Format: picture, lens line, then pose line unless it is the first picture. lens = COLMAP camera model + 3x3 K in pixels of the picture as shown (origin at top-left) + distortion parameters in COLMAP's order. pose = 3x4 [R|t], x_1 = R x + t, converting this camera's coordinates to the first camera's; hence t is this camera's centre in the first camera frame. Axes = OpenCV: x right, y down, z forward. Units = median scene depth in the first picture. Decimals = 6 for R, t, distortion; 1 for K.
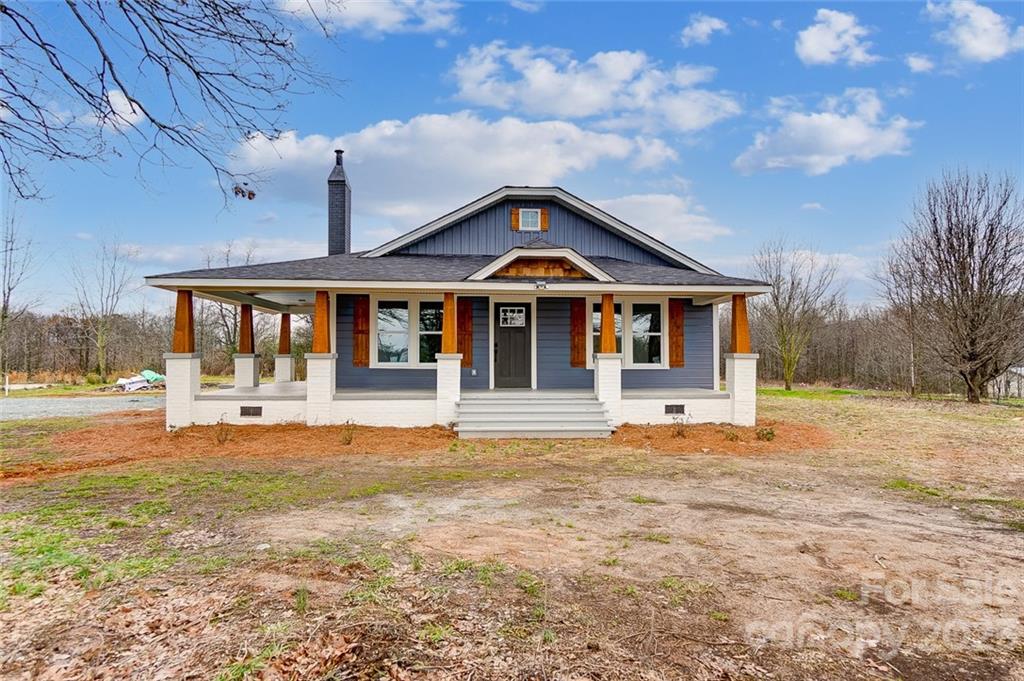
lens RADIAL K [[604.9, 0, 506.6], [0, 604.9, 345.9], [0, 0, 1]] dist [0.021950, 0.004076]
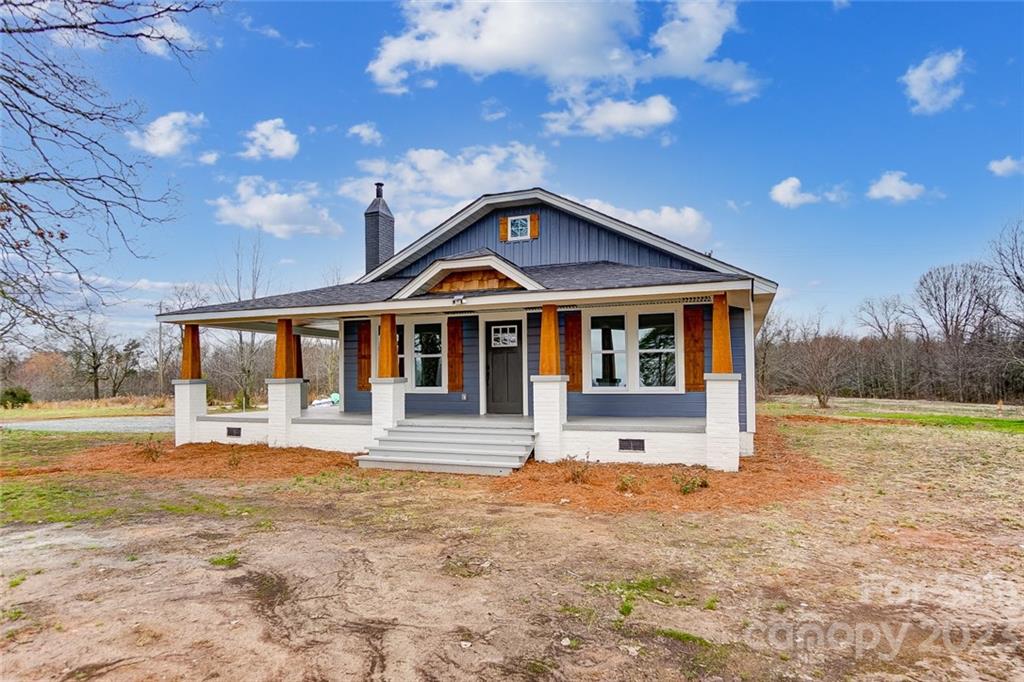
lens RADIAL K [[585.9, 0, 518.4], [0, 585.9, 365.4], [0, 0, 1]] dist [0.009009, -0.002070]
pose [[0.906962, -0.018758, -0.420794, 0.467950], [0.017049, 0.999824, -0.007822, 0.003965], [0.420866, -0.000080, 0.907123, 0.238829]]
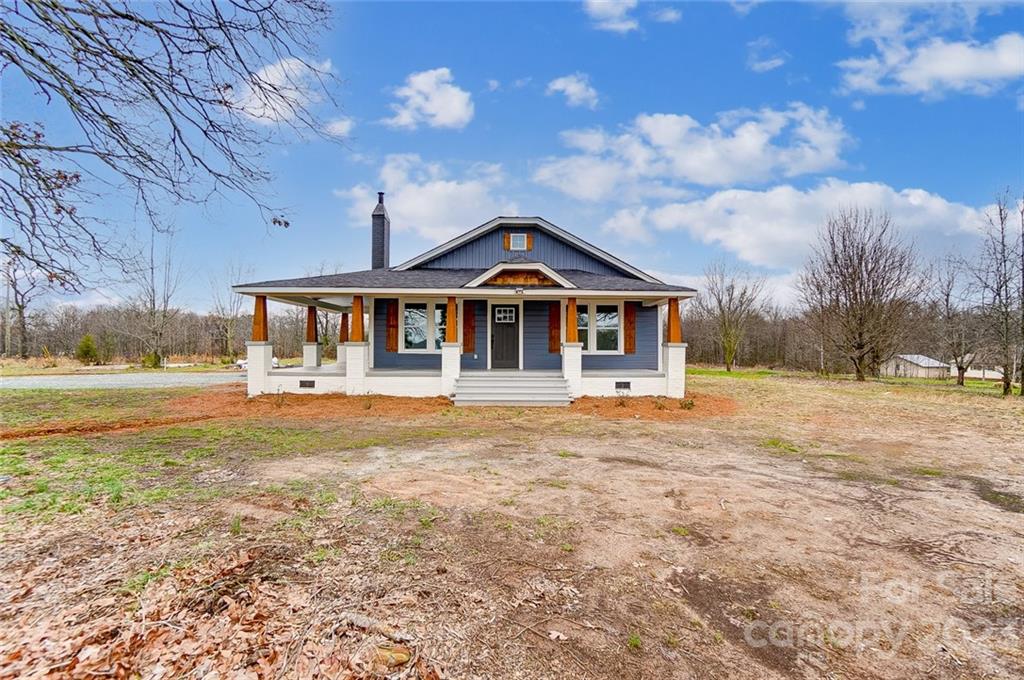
lens RADIAL K [[447.8, 0, 507.5], [0, 447.8, 340.7], [0, 0, 1]] dist [-0.025140, 0.005784]
pose [[0.998641, 0.002915, -0.052034, 0.077198], [-0.002611, 0.999979, 0.005912, 0.003039], [0.052050, -0.005768, 0.998628, 0.020618]]
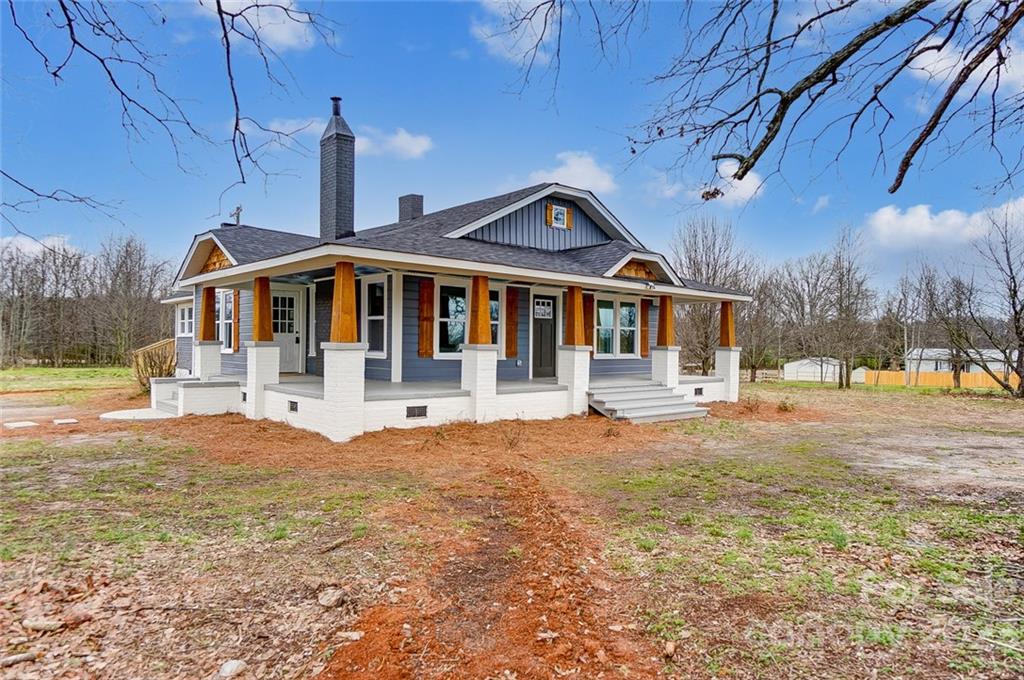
lens RADIAL K [[657.7, 0, 516.5], [0, 657.7, 337.9], [0, 0, 1]] dist [0.006086, -0.002078]
pose [[0.778130, 0.014886, 0.627927, -0.847282], [-0.020301, 0.999793, 0.001455, 0.000405], [-0.627776, -0.013879, 0.778271, 0.185896]]
